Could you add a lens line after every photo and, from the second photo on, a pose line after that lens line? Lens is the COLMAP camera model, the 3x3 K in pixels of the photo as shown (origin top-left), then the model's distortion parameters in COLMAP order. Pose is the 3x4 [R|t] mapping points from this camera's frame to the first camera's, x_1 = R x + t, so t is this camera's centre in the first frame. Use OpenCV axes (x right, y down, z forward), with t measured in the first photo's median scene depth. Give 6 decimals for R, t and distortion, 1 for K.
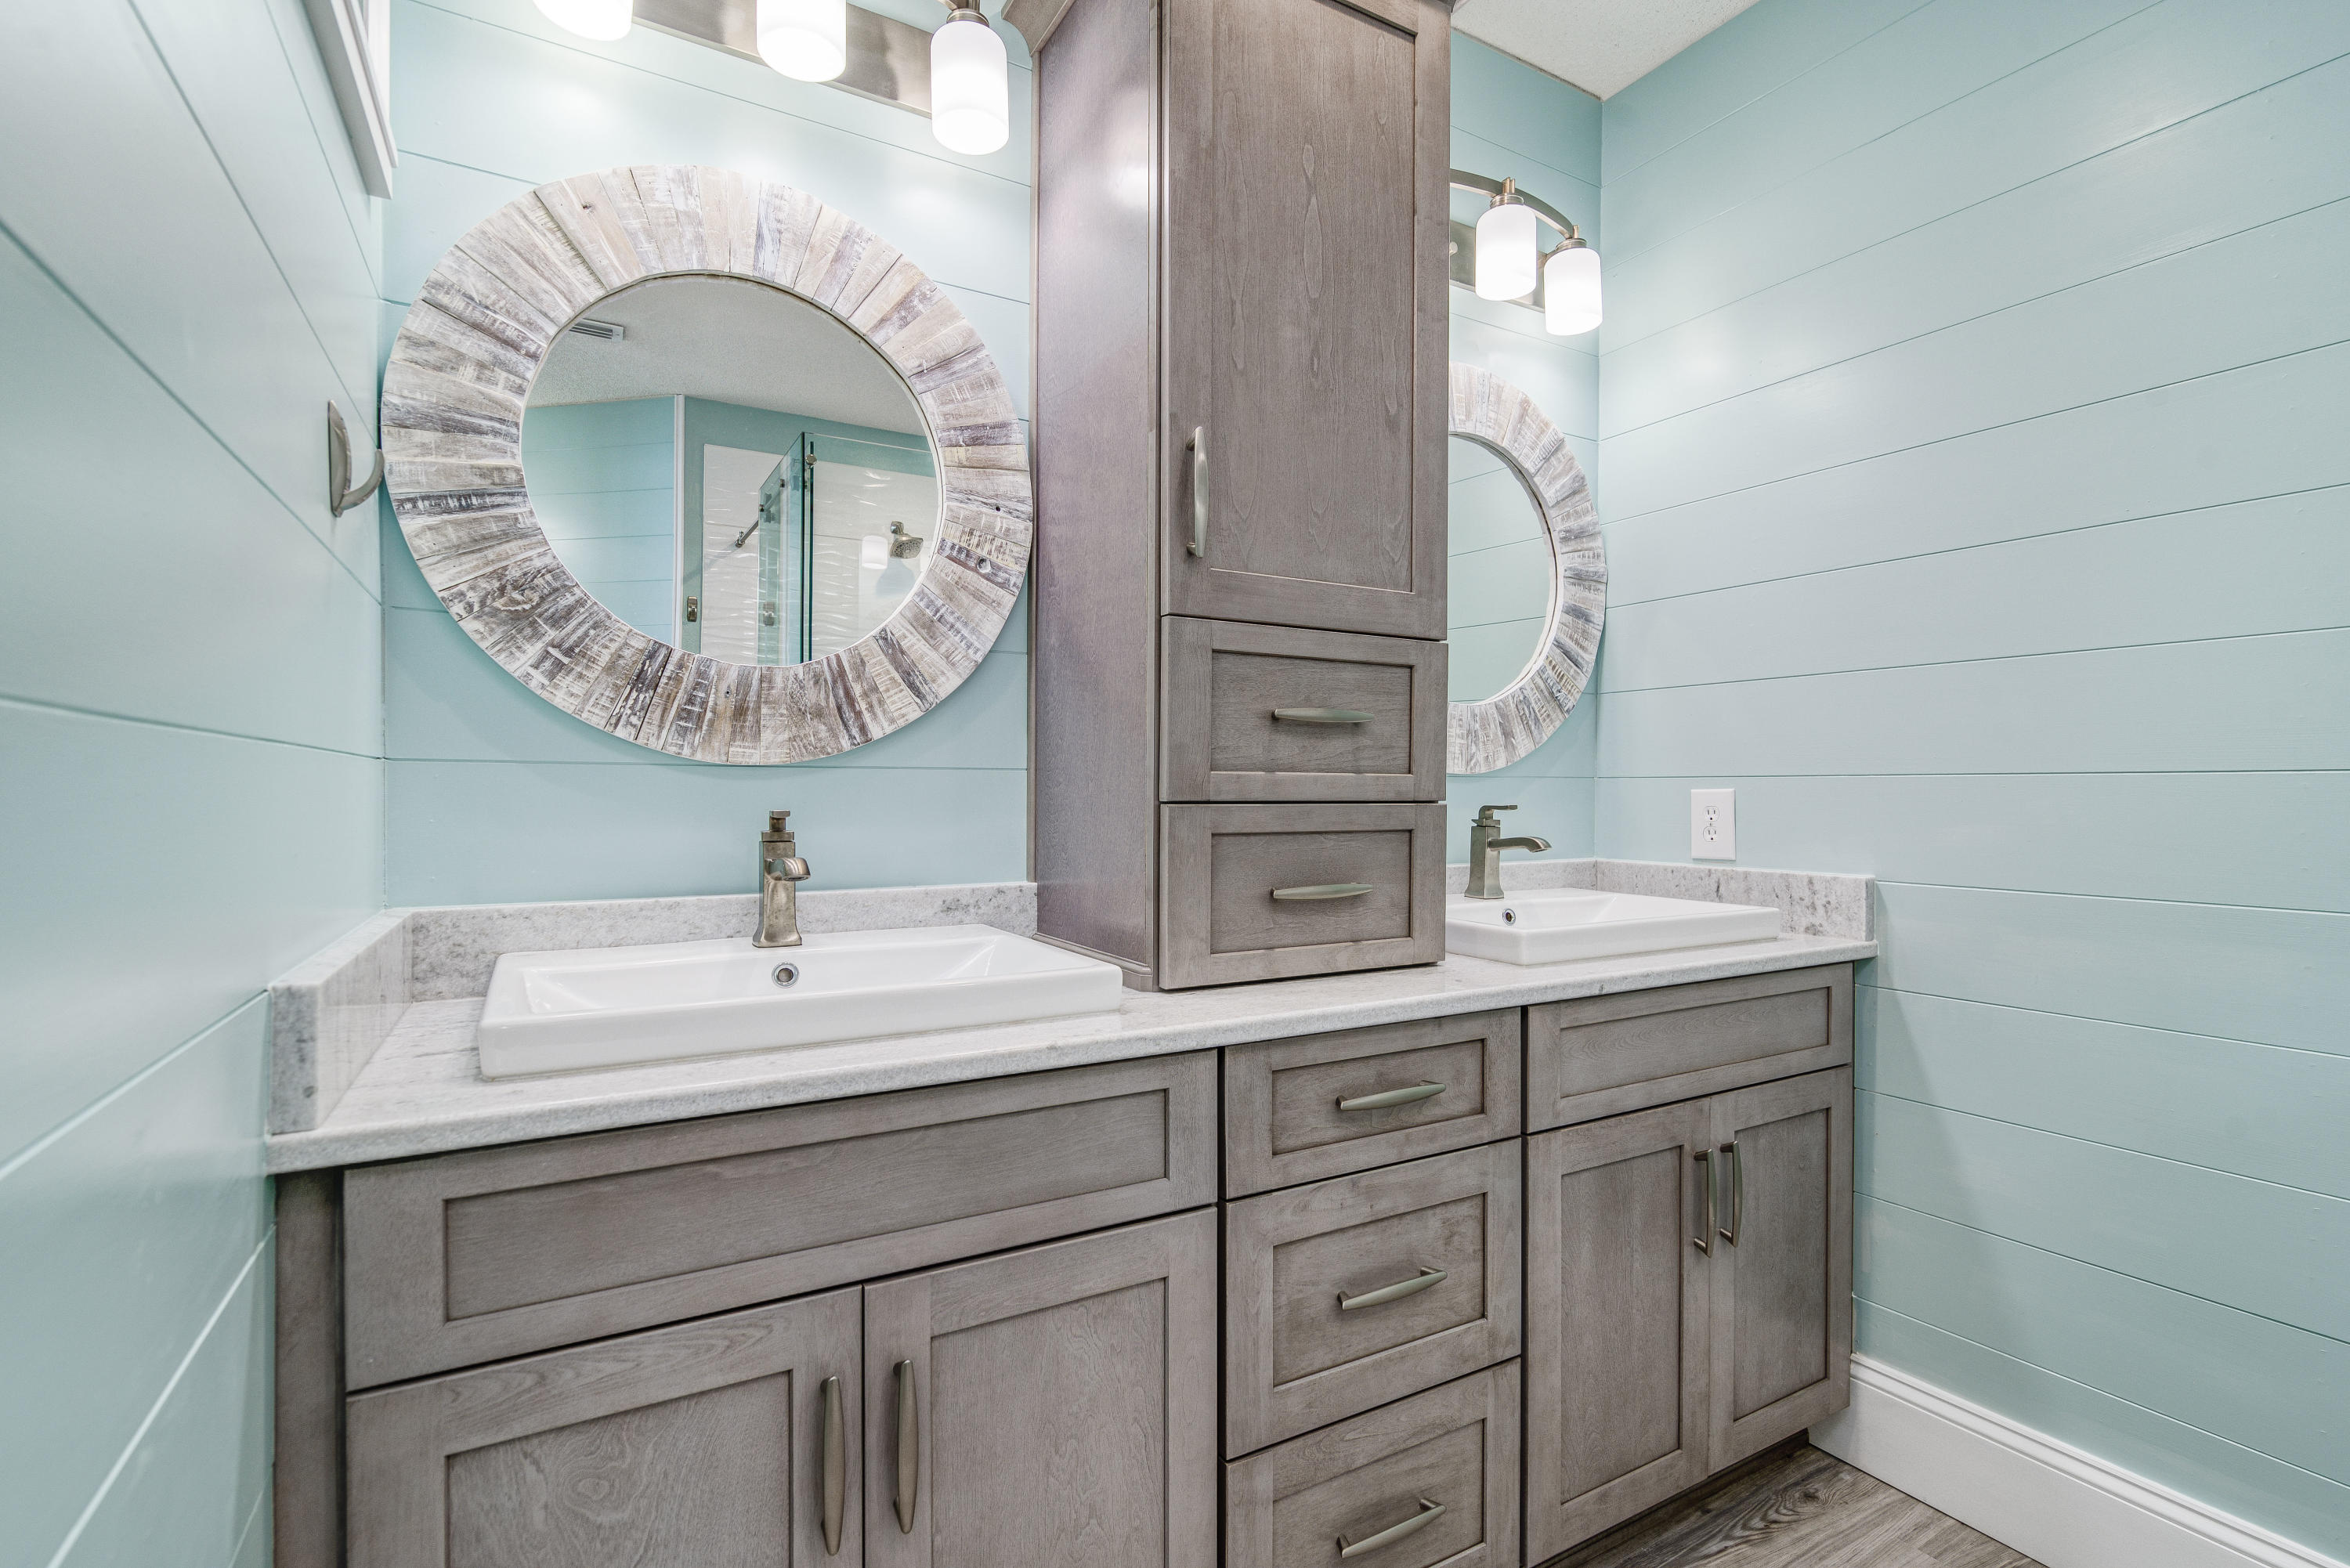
lens RADIAL K [[1075.6, 0, 1221.4], [0, 1075.6, 789.0], [0, 0, 1]] dist [-0.004094, 0.000917]
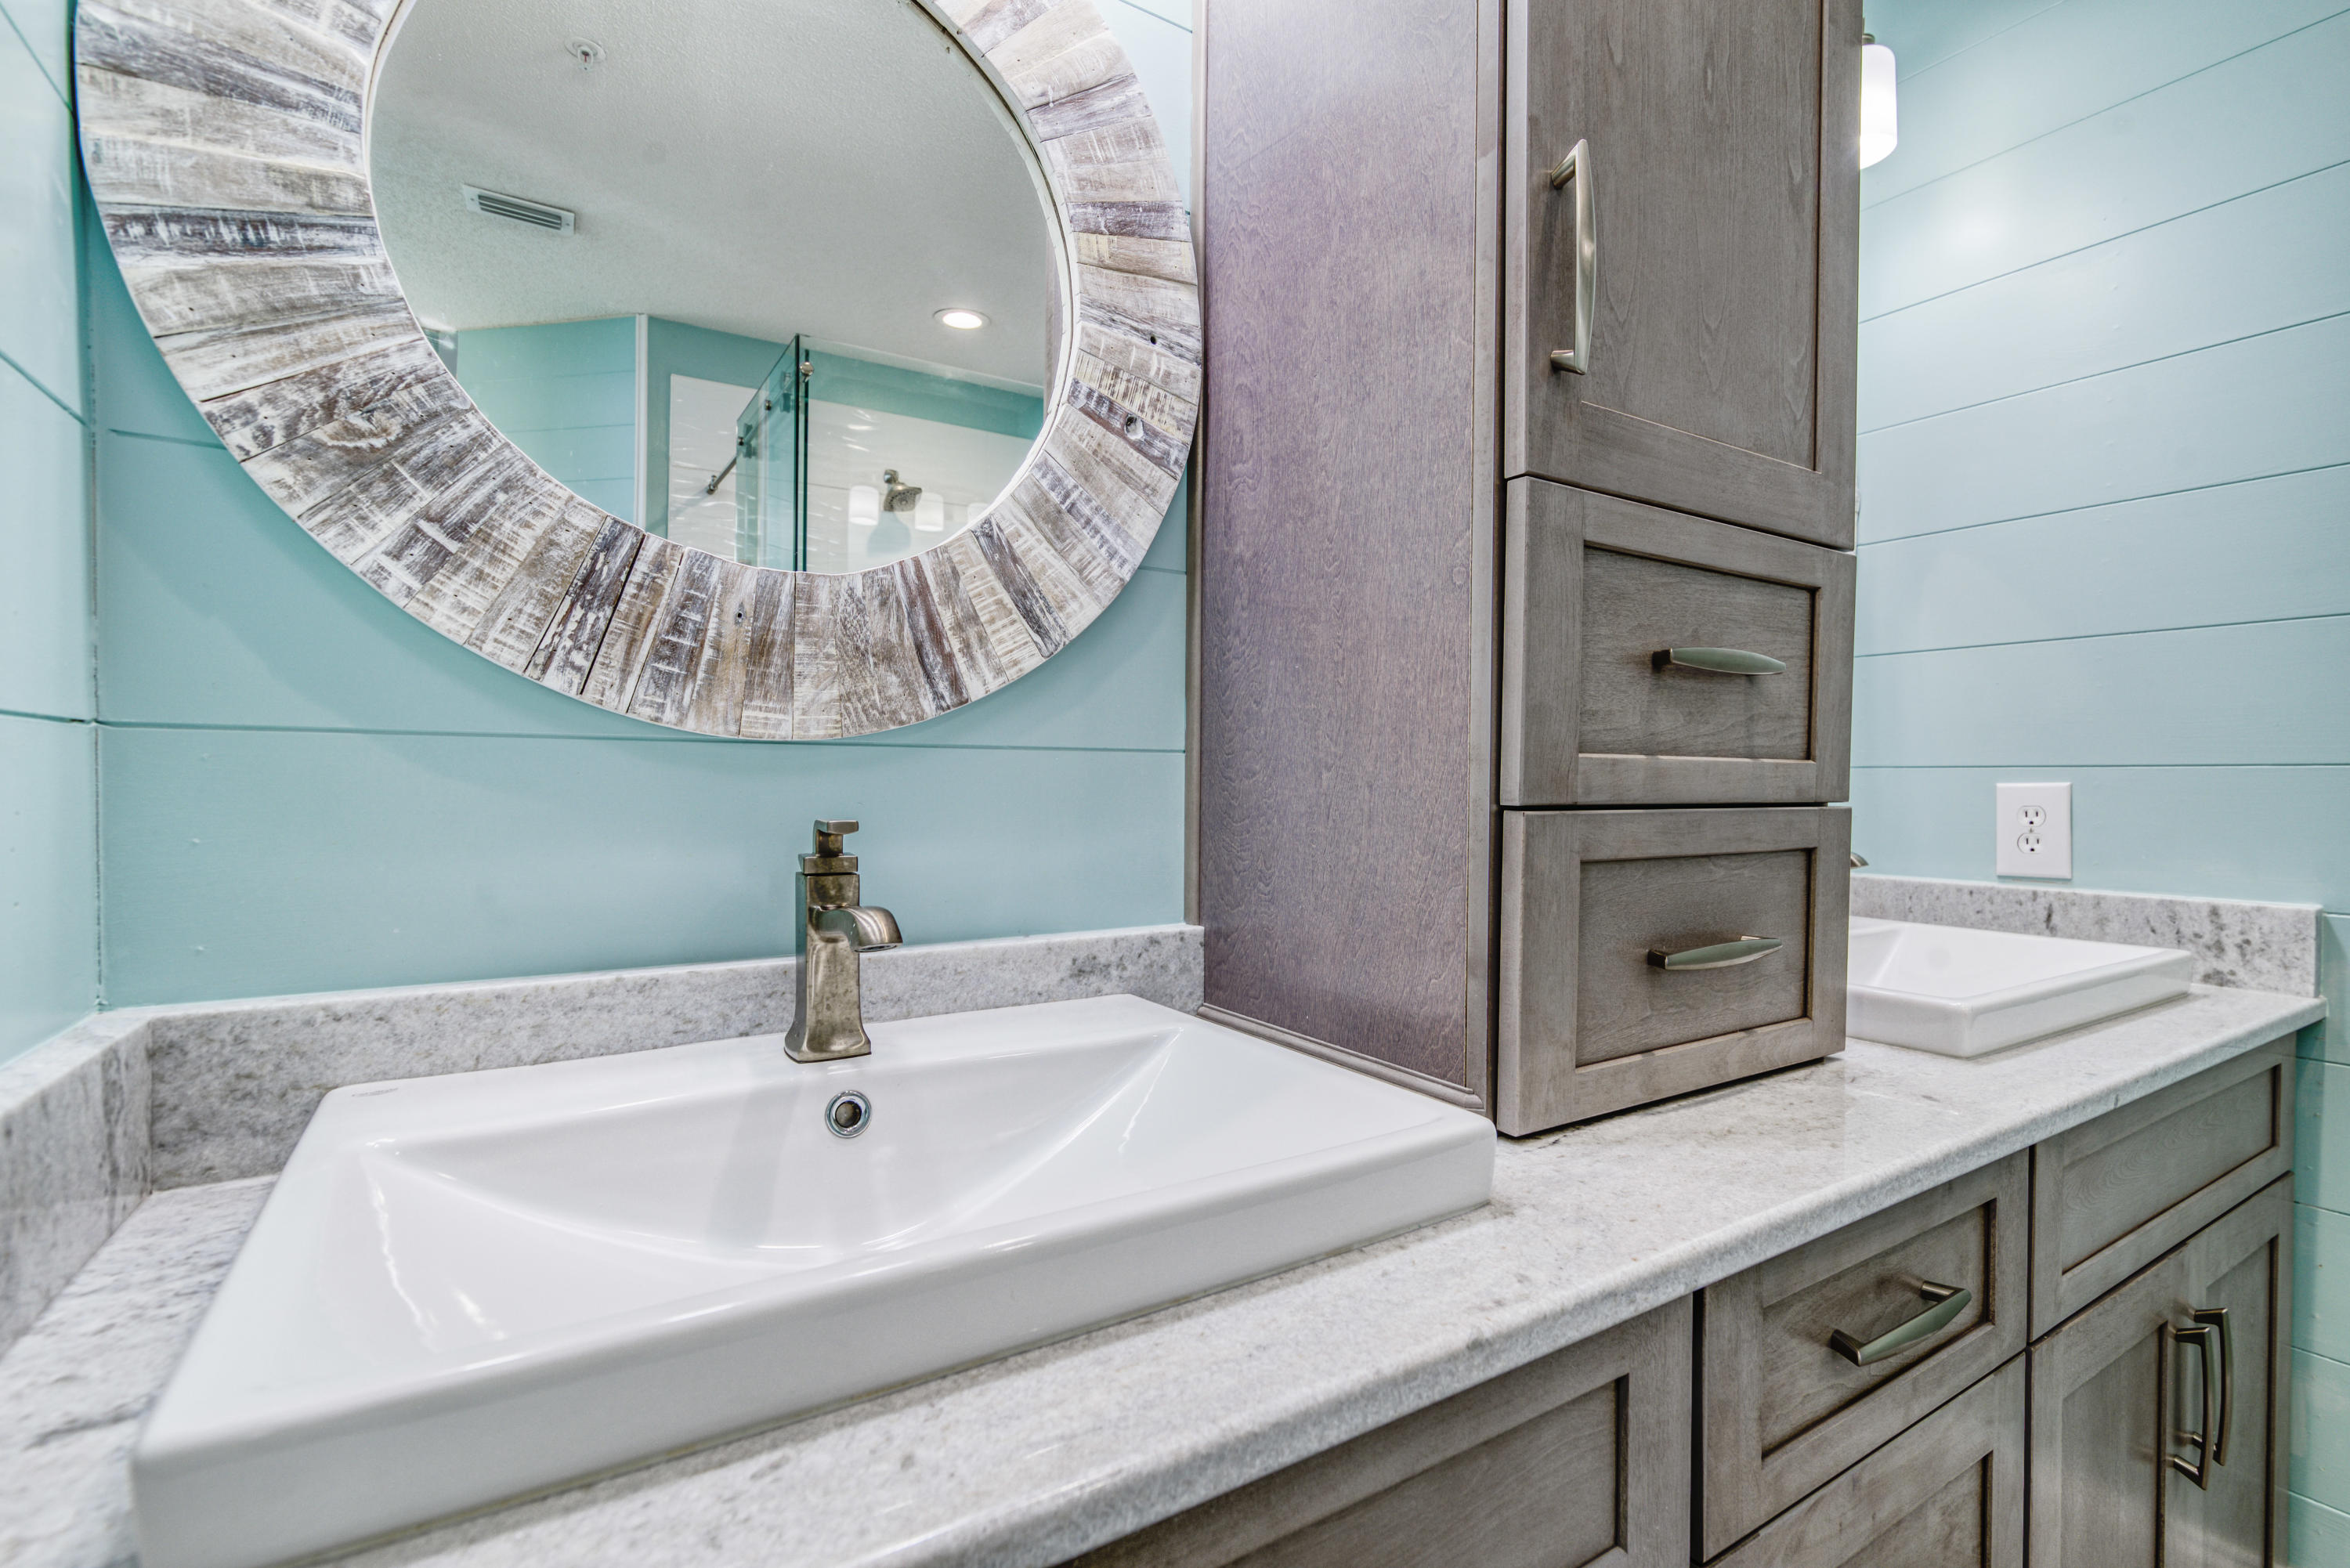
lens RADIAL K [[1075.6, 0, 1174.7], [0, 1075.6, 787.3], [0, 0, 1]] dist [-0.004094, 0.000917]
pose [[0.999992, 0.002844, -0.002951, -0.209470], [-0.002818, 0.999959, 0.008603, -0.002329], [0.002976, -0.008595, 0.999959, 0.394358]]
